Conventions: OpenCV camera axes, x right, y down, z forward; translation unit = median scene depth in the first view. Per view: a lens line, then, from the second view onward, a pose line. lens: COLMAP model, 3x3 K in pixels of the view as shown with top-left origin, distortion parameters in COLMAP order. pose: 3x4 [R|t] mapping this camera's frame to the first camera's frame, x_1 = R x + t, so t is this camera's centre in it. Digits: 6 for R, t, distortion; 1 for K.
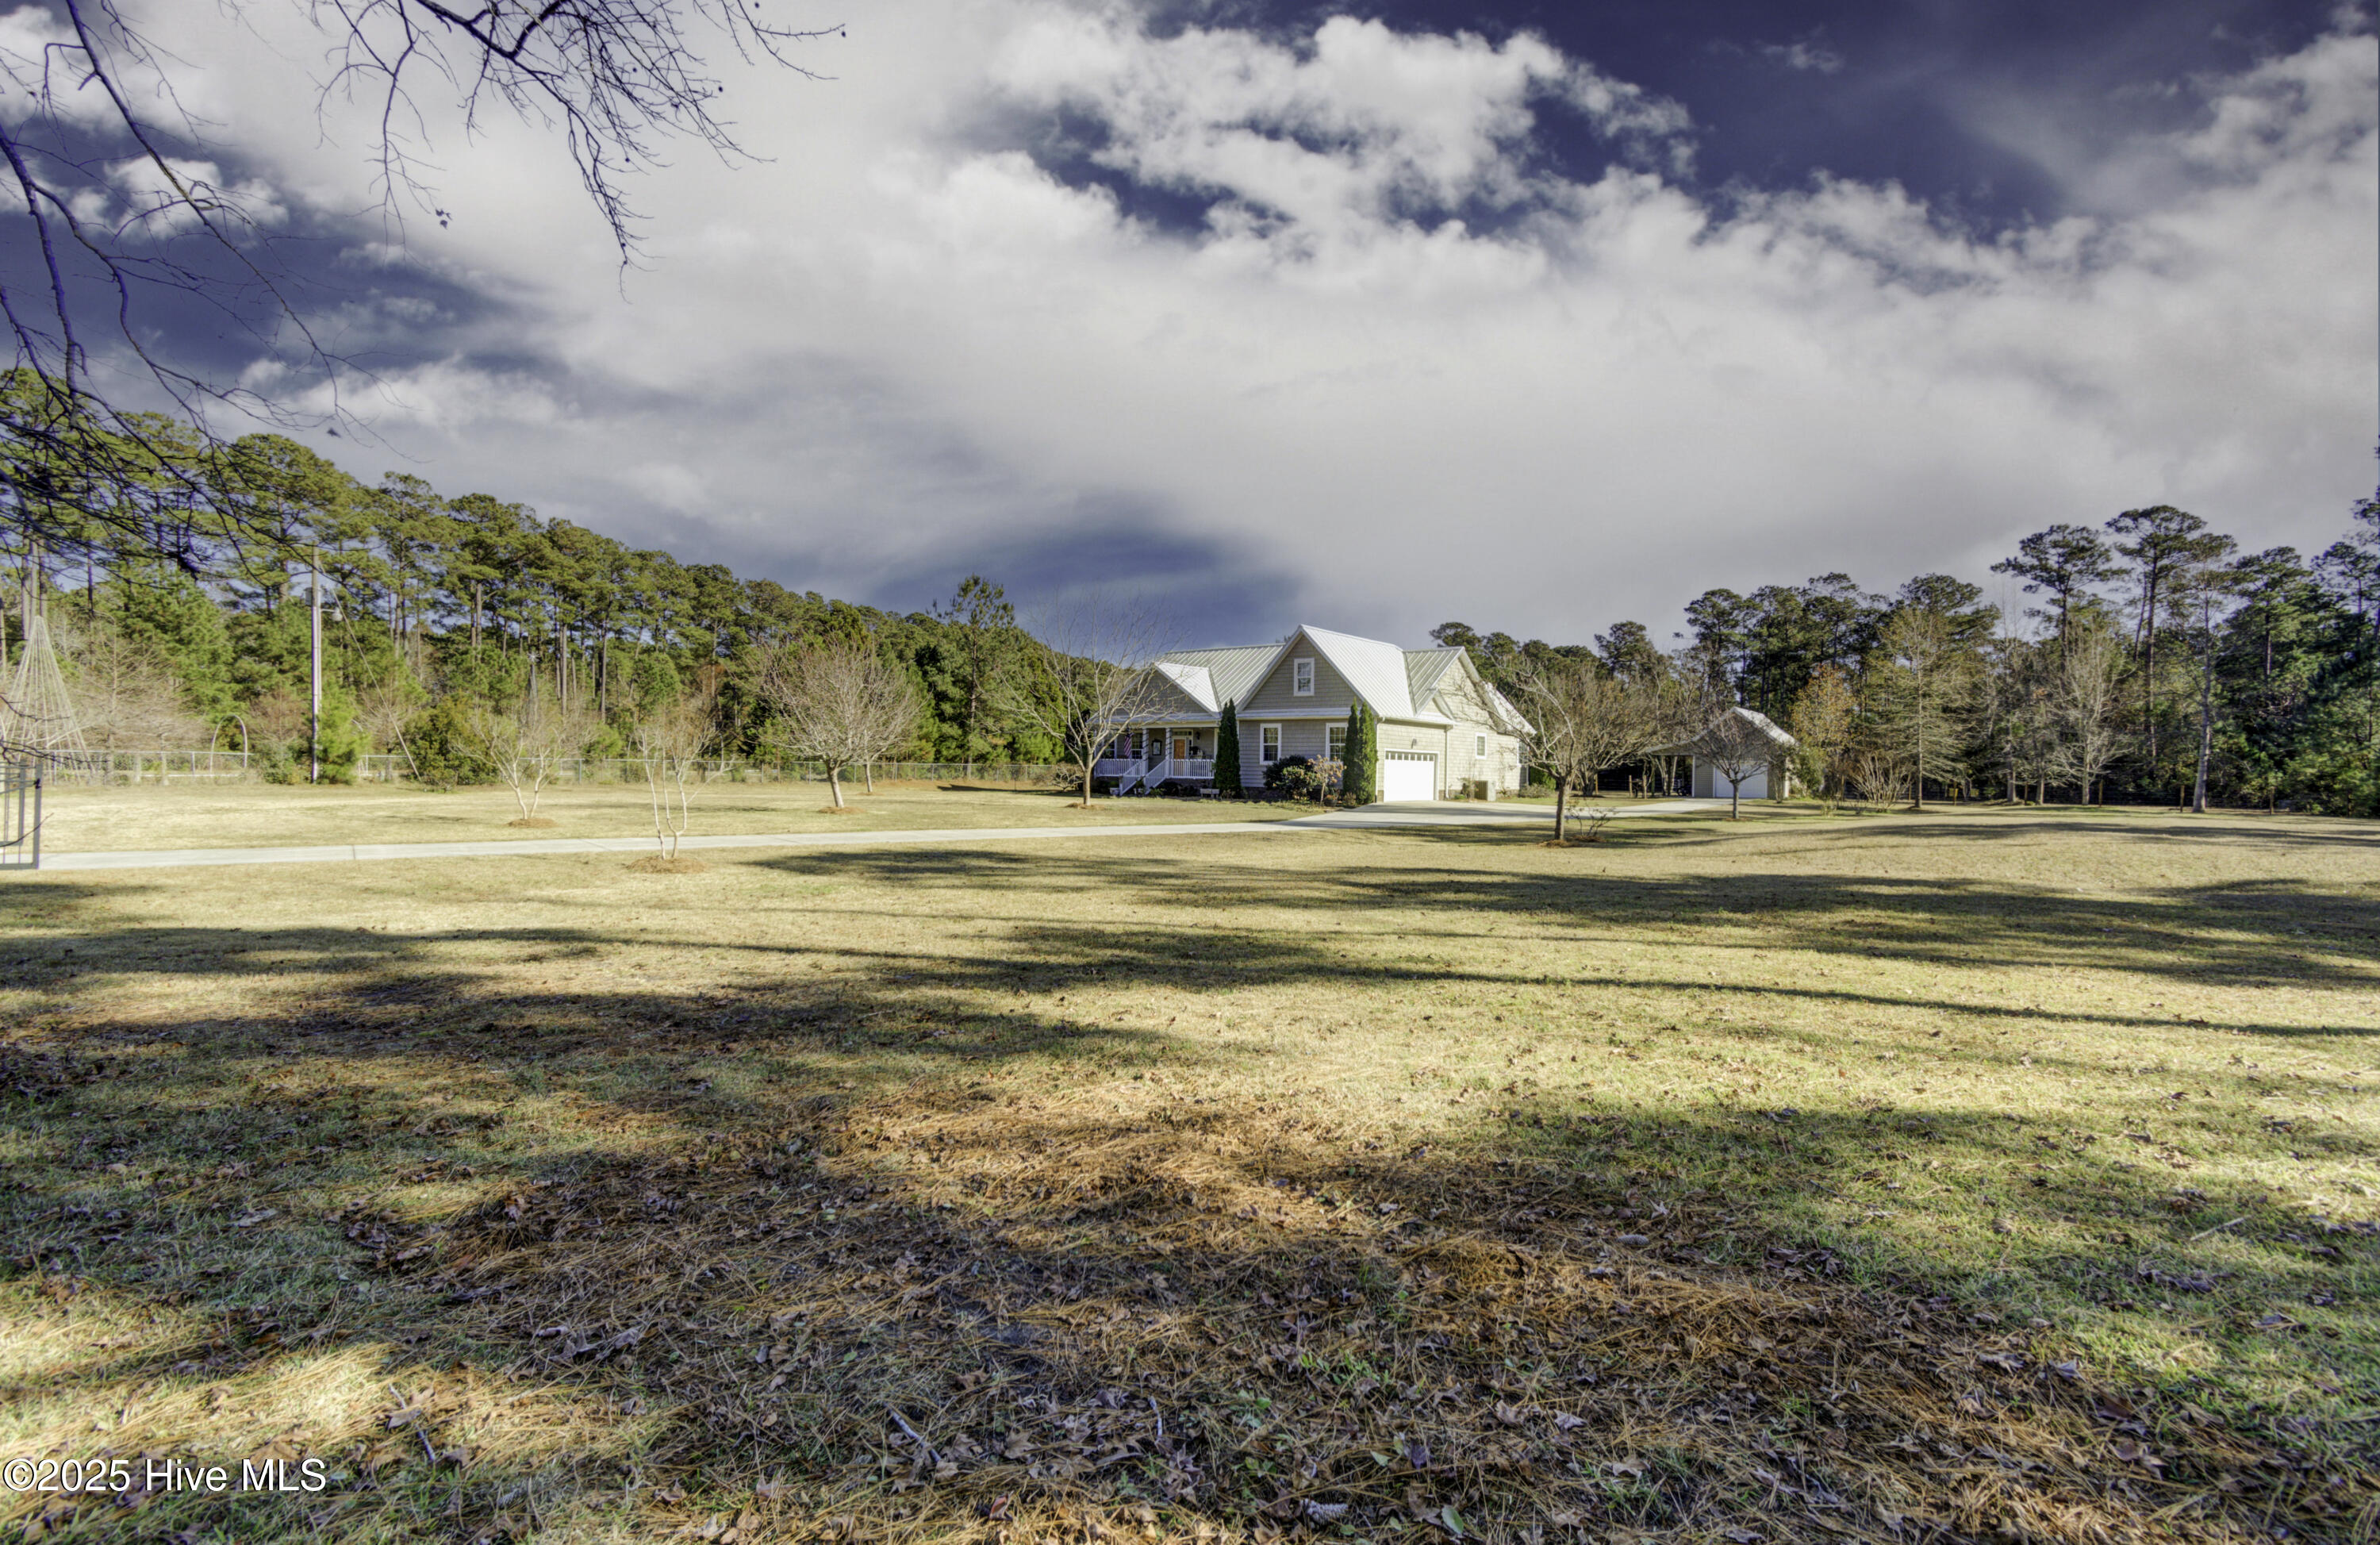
lens RADIAL K [[1035.8, 0, 1187.5], [0, 1035.8, 770.7], [0, 0, 1]] dist [0.026672, 0.001272]
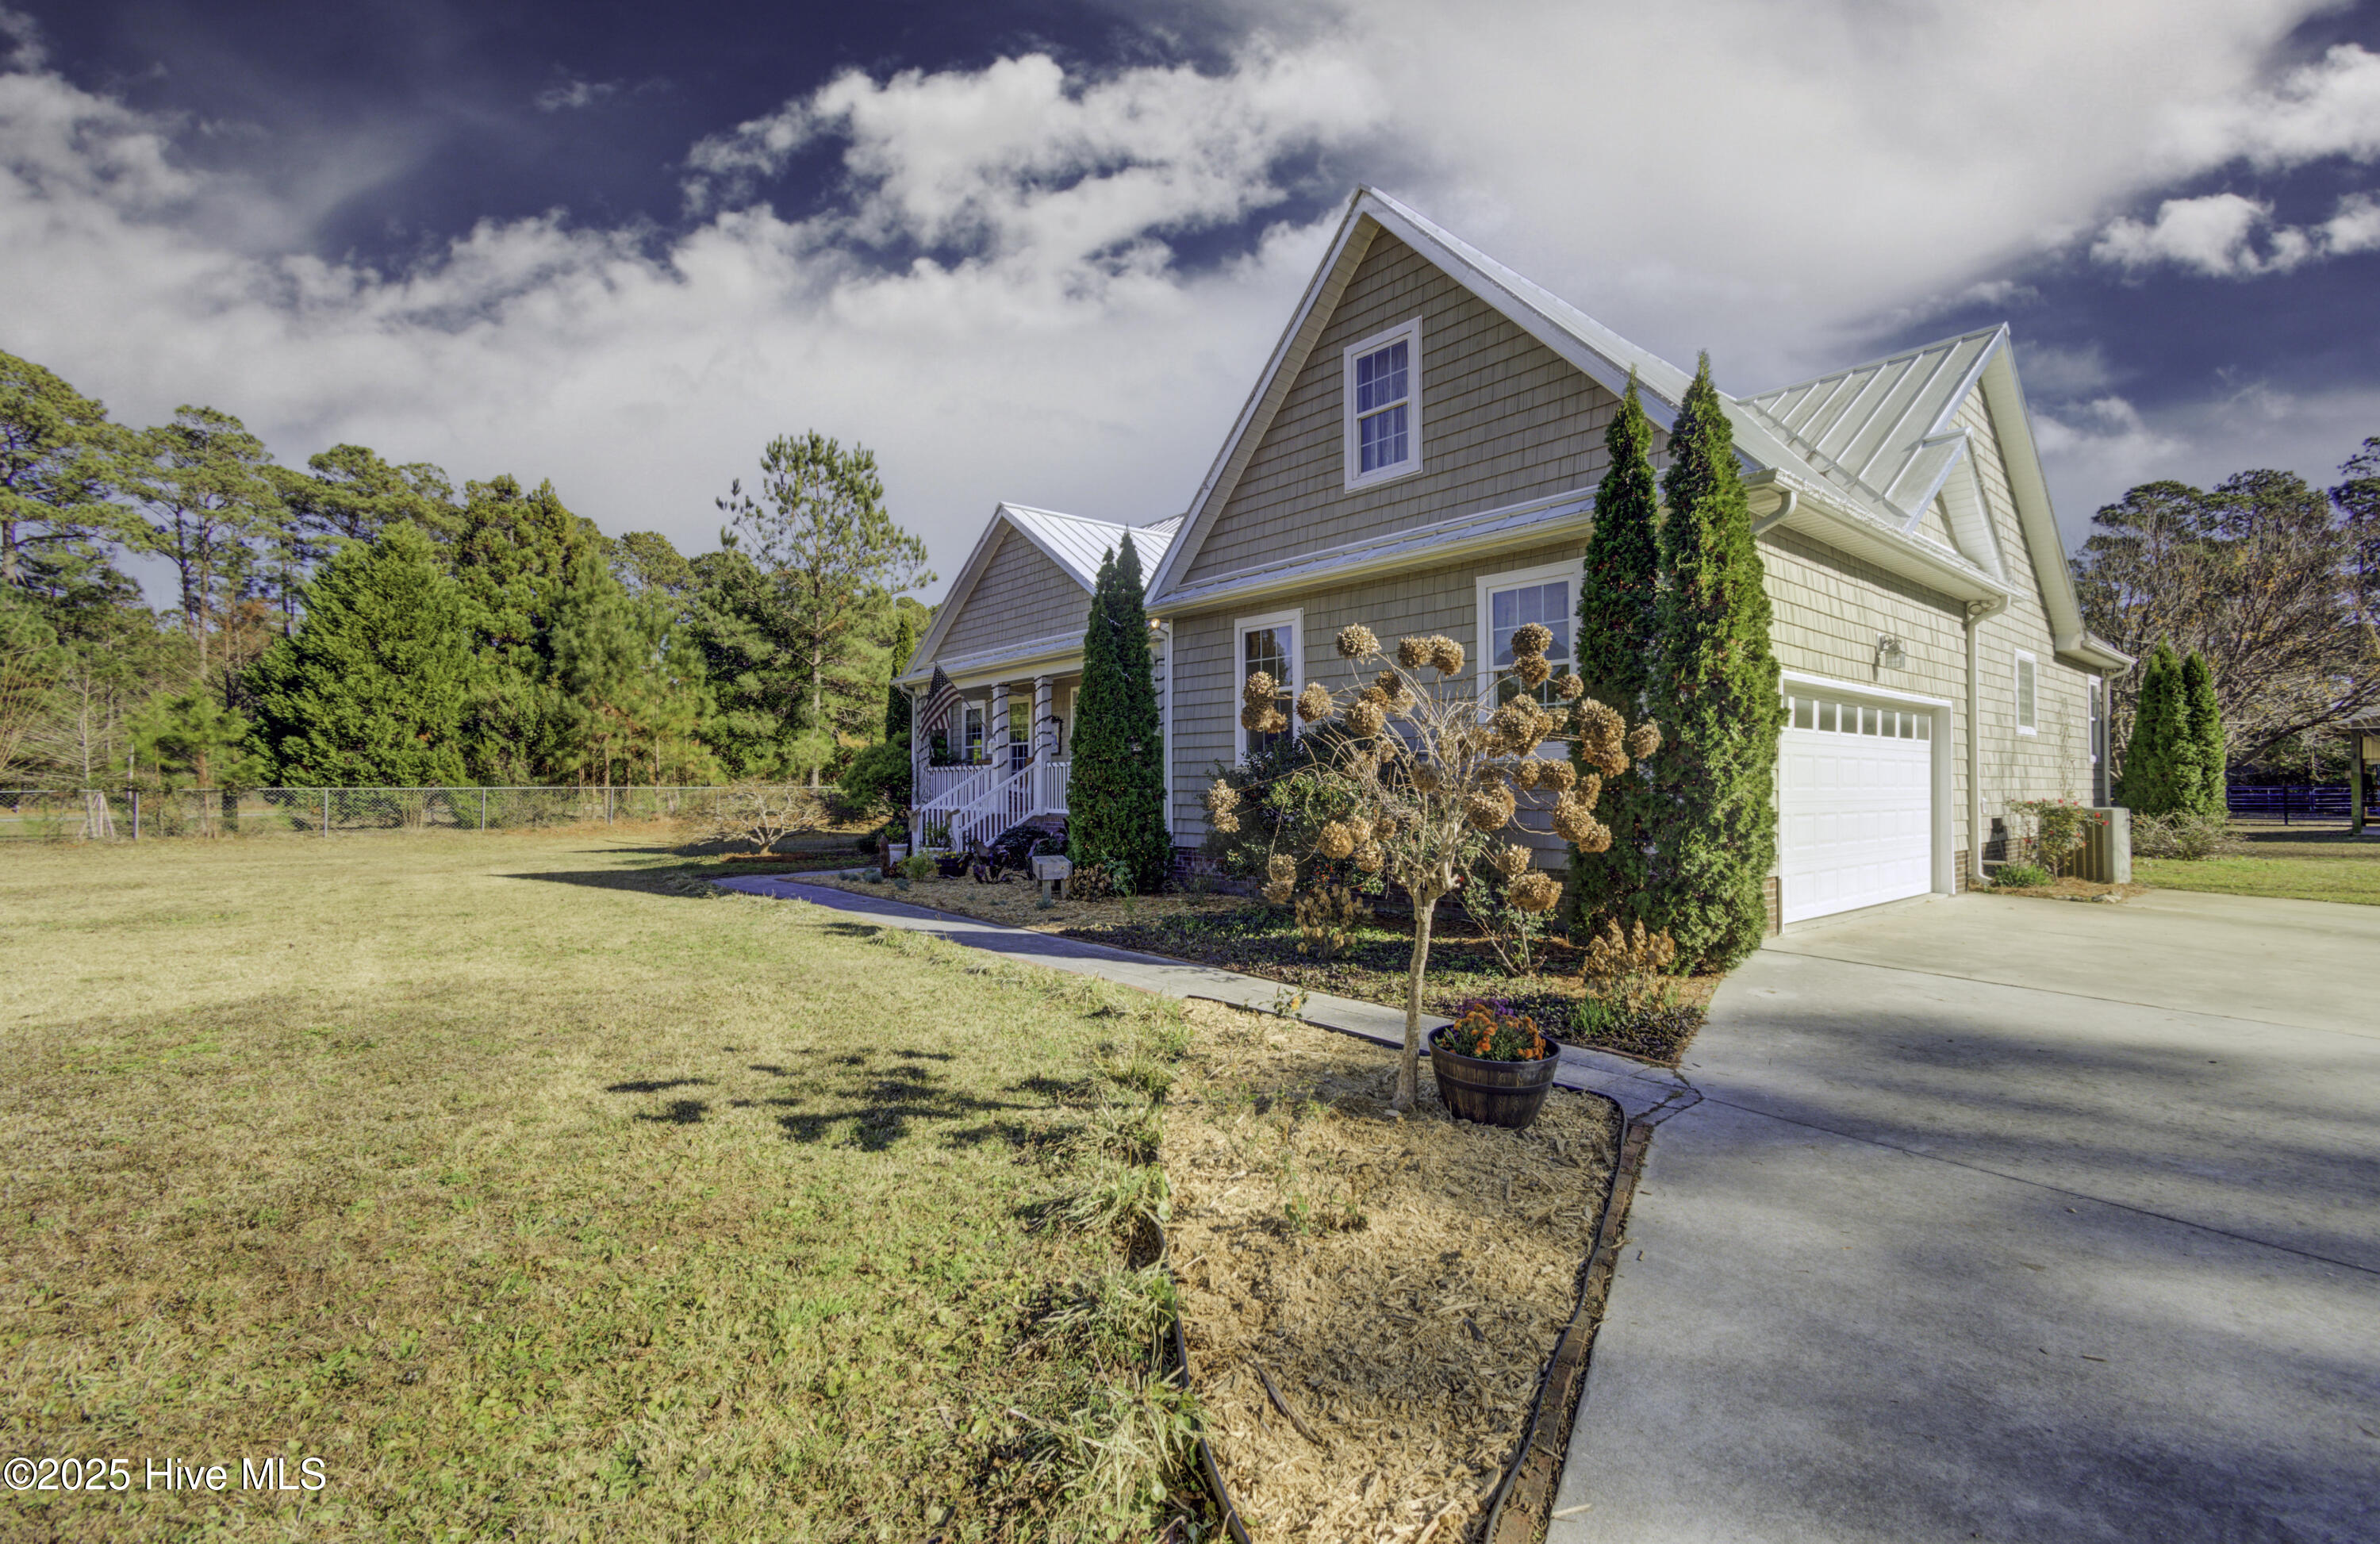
lens RADIAL K [[1035.8, 0, 1198.5], [0, 1035.8, 777.9], [0, 0, 1]] dist [0.026672, 0.001272]
pose [[0.987232, -0.022385, -0.157710, 0.098815], [0.020478, 0.999696, -0.013707, 0.000138], [0.157969, 0.010302, 0.987390, 0.699331]]
